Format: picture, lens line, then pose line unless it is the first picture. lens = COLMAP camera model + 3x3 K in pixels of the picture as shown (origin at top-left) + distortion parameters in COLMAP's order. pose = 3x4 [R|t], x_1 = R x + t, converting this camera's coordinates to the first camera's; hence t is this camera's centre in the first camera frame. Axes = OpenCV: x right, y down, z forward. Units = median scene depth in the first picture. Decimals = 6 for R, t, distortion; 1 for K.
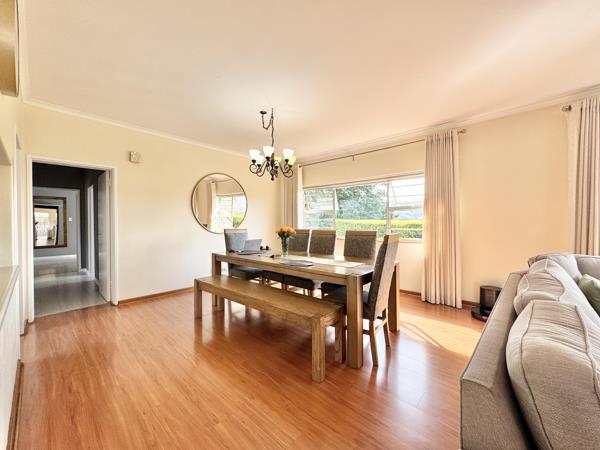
lens RADIAL K [[239.5, 0, 300.0], [0, 239.5, 225.0], [0, 0, 1]] dist [0.000869, -0.000221]
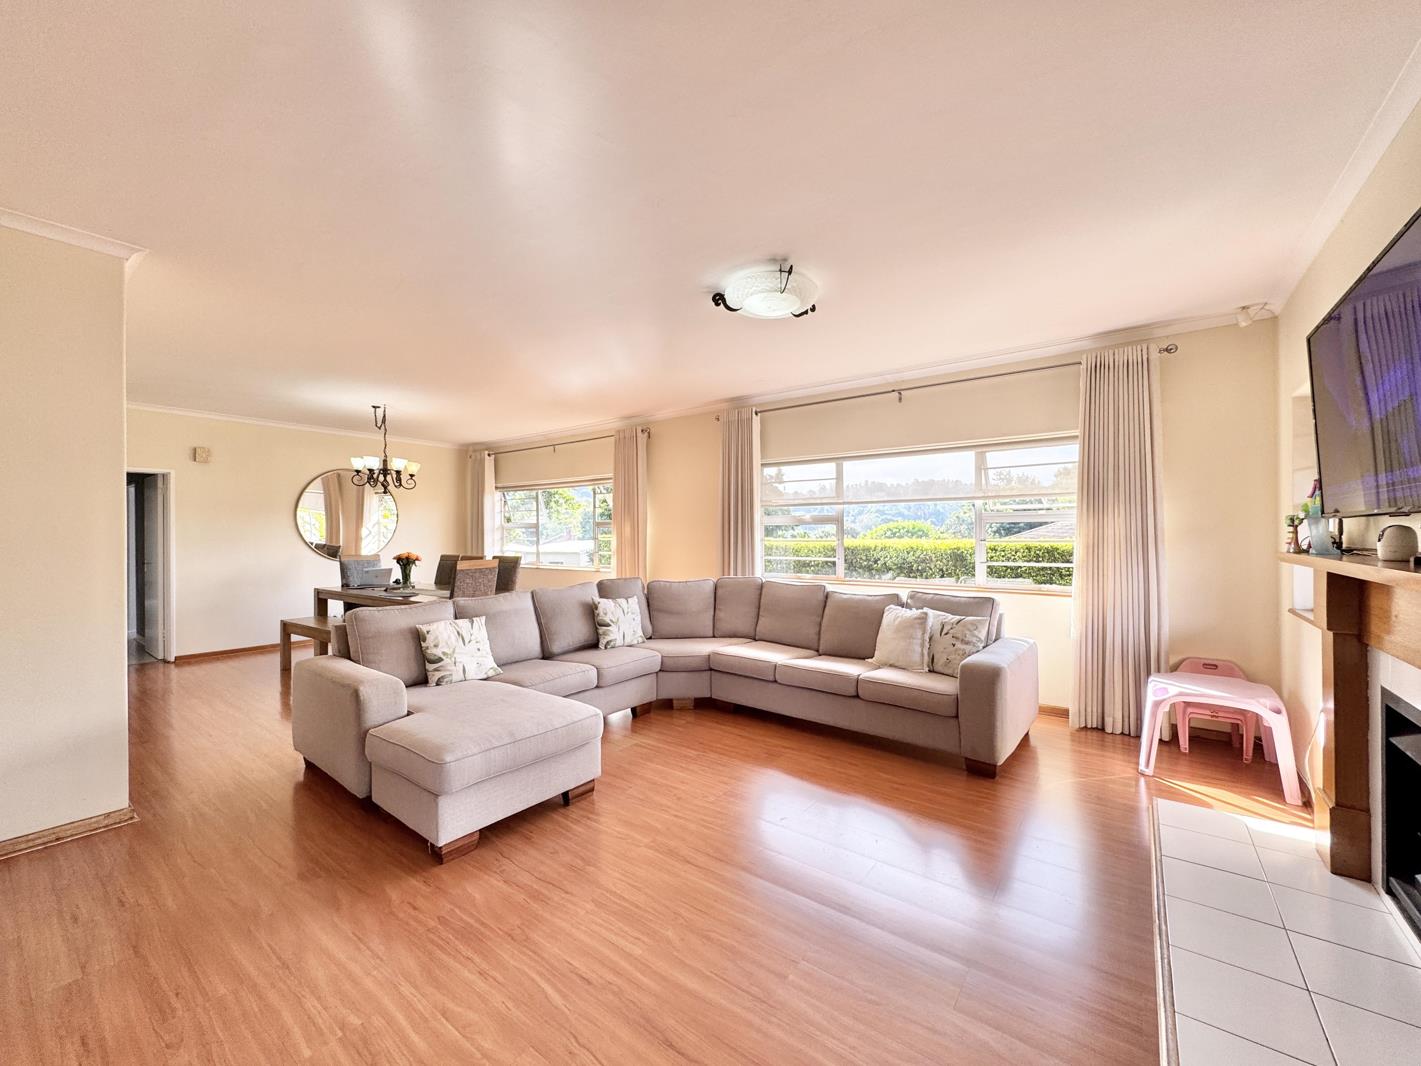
lens RADIAL K [[567.3, 0, 710.5], [0, 567.3, 533.0], [0, 0, 1]] dist [0.000869, -0.000221]
pose [[0.995551, -0.001727, 0.094206, 0.664433], [0.002809, 0.999932, -0.011349, -0.026752], [-0.094180, 0.011563, 0.995488, -0.829775]]
